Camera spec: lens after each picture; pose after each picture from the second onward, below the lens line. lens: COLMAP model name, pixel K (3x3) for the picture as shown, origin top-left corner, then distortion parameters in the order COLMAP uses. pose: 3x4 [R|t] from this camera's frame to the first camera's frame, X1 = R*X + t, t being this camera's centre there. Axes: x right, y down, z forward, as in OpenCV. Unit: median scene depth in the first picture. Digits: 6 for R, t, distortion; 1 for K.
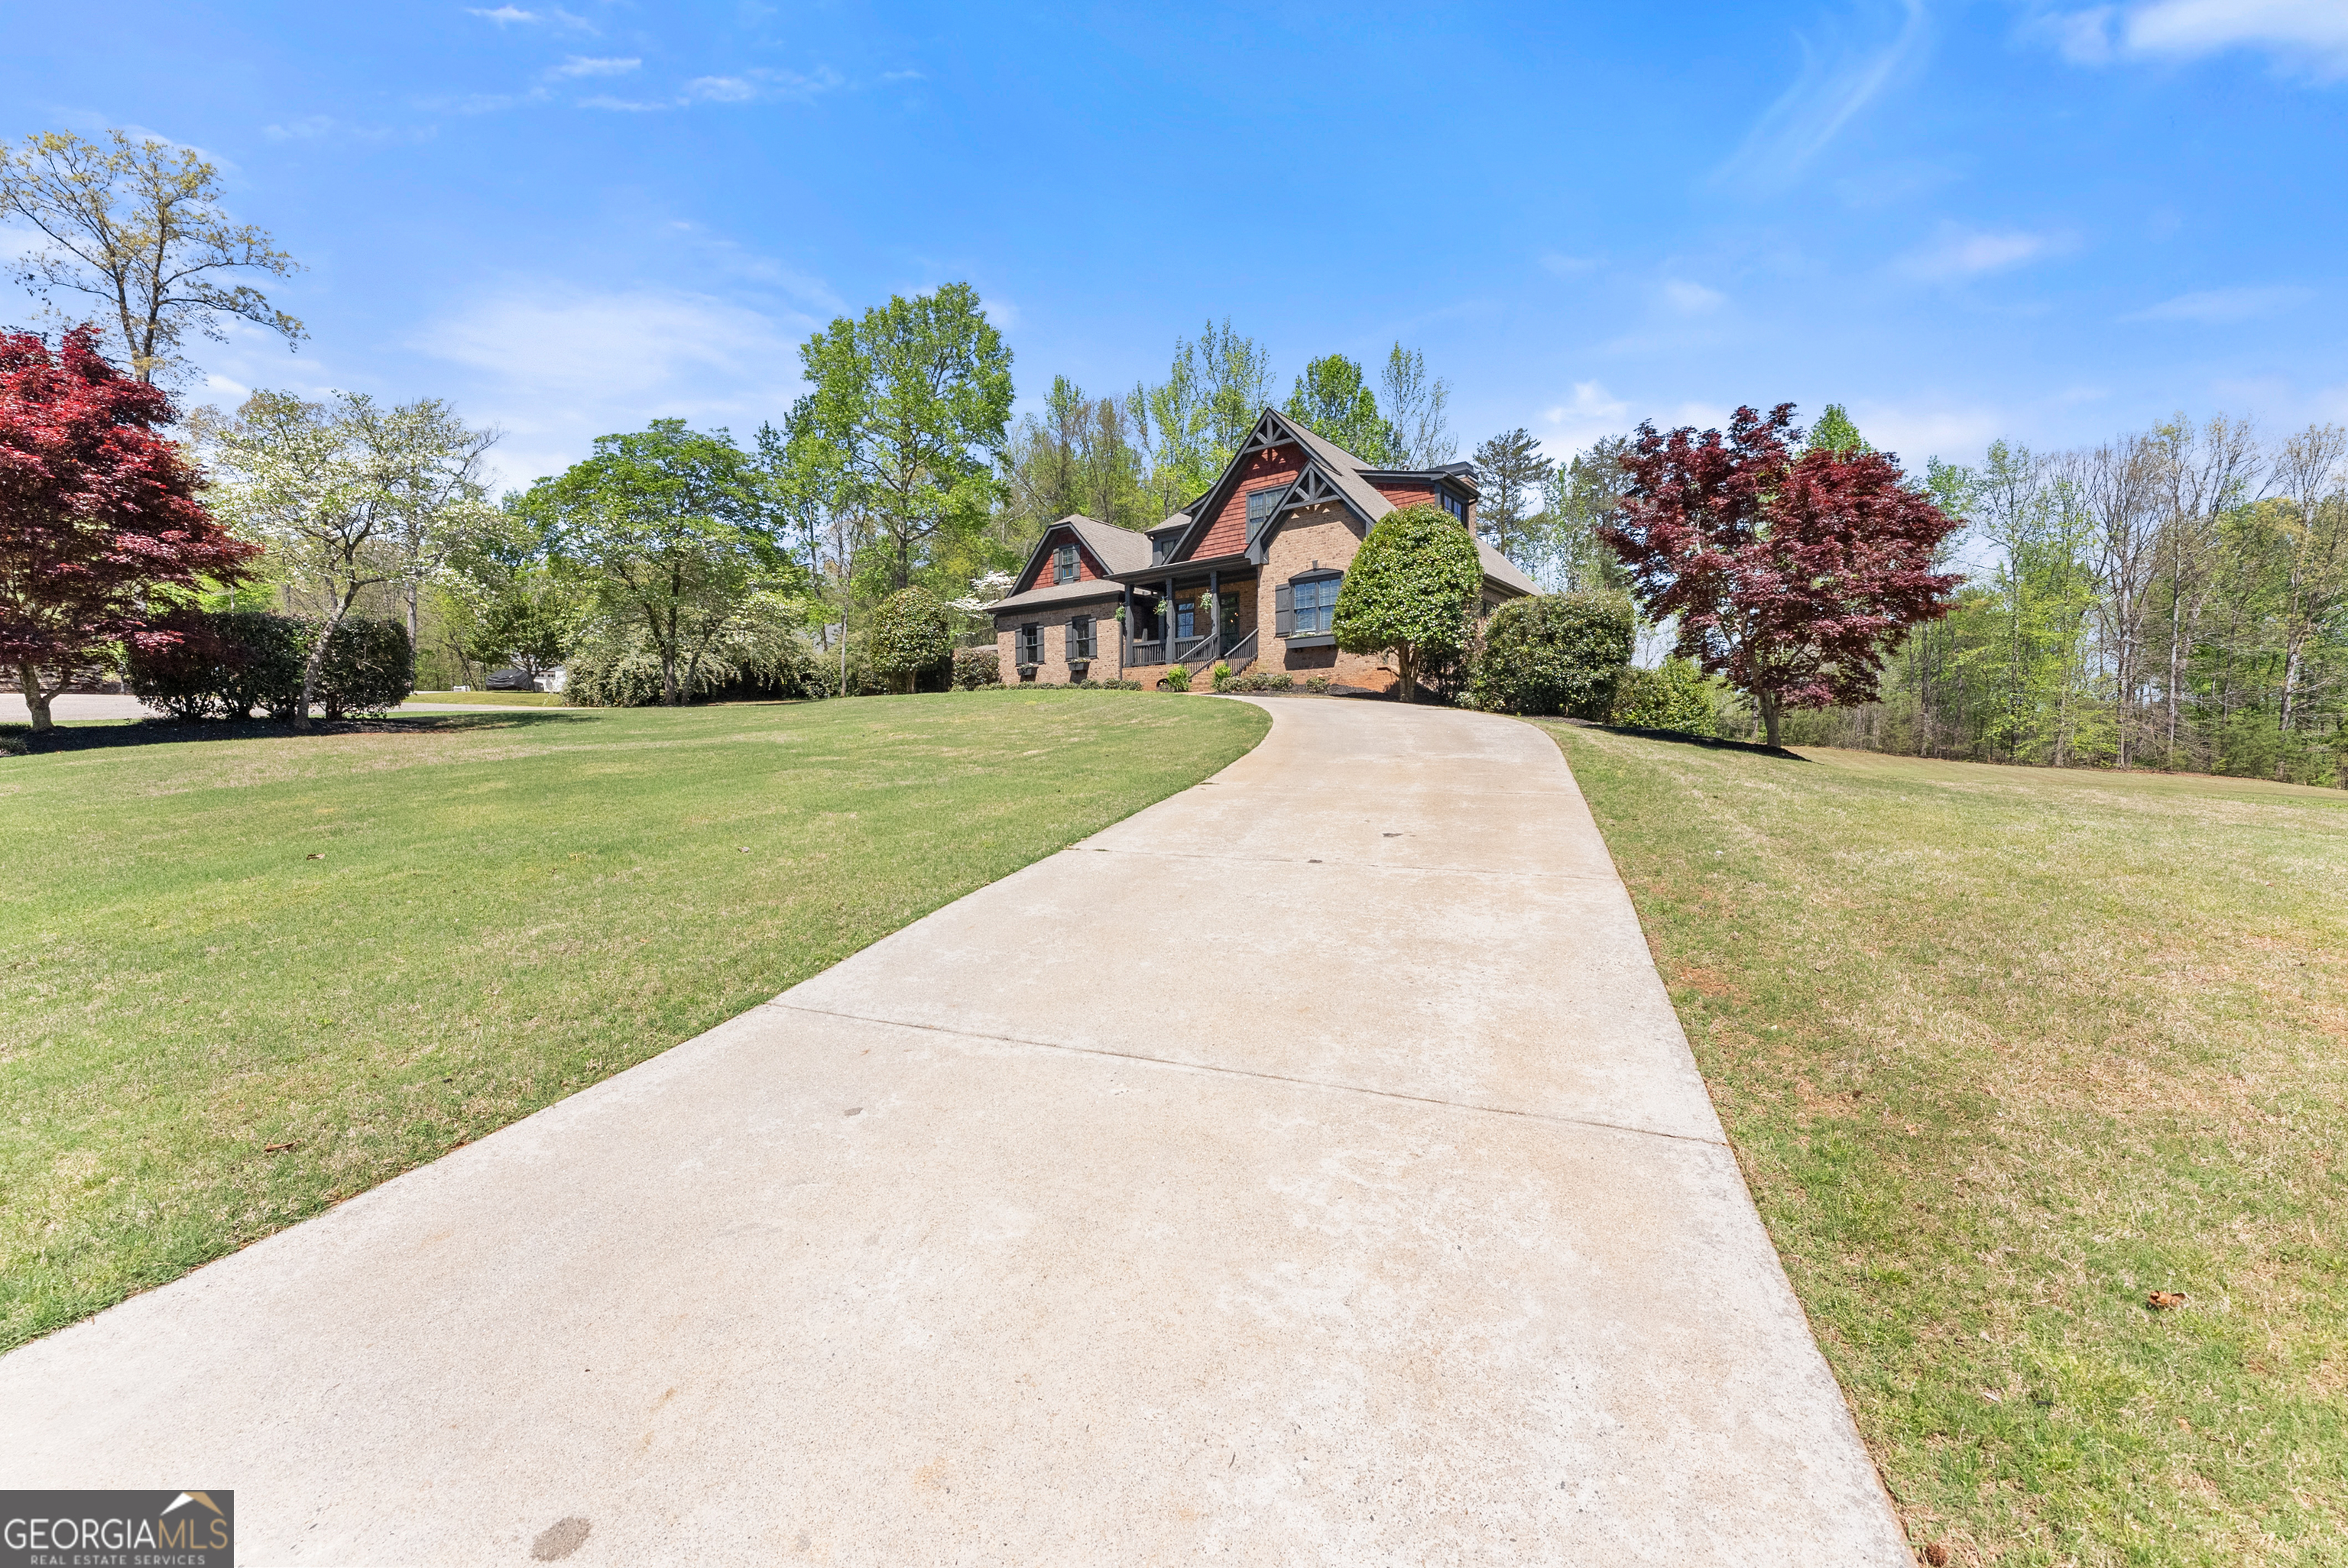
lens RADIAL K [[950.2, 0, 1184.9], [0, 950.2, 786.4], [0, 0, 1]] dist [0.009802, -0.000385]
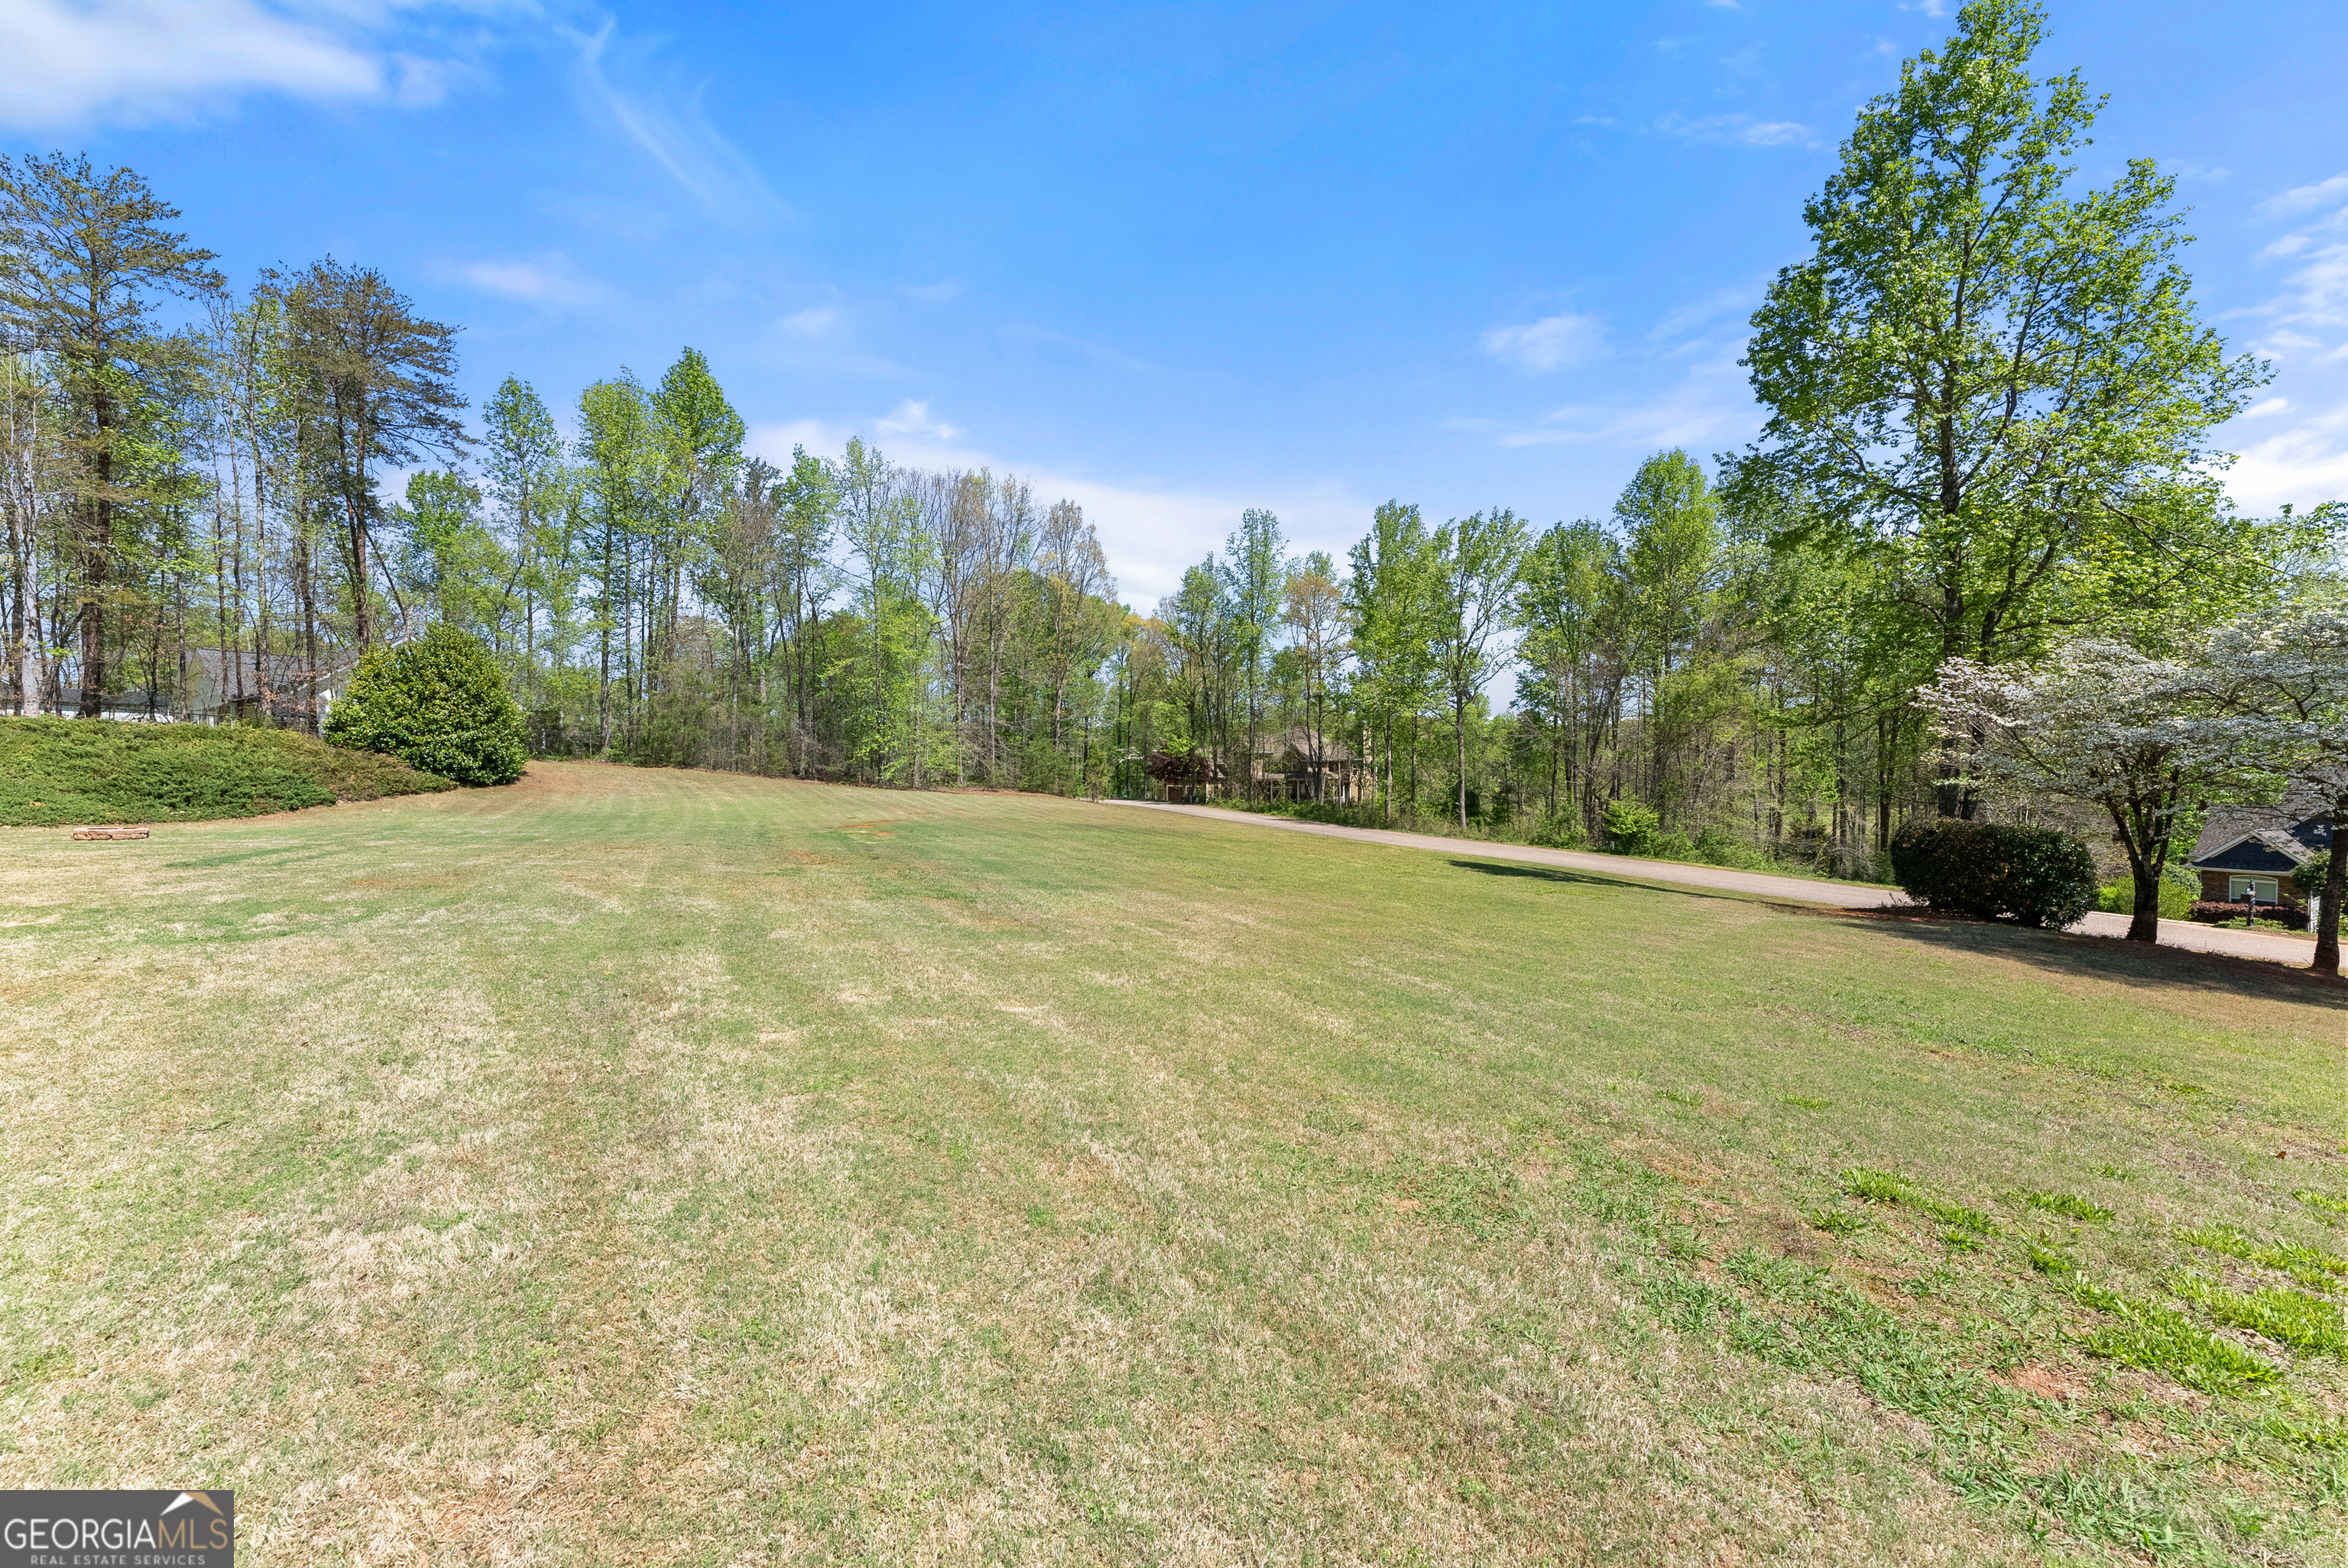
lens RADIAL K [[950.2, 0, 1181.8], [0, 950.2, 781.6], [0, 0, 1]] dist [0.009802, -0.000385]
pose [[0.522508, -0.019601, 0.852409, 0.212854], [0.032554, 0.999465, 0.003028, -0.019899], [-0.852012, 0.026168, 0.522867, 0.246644]]
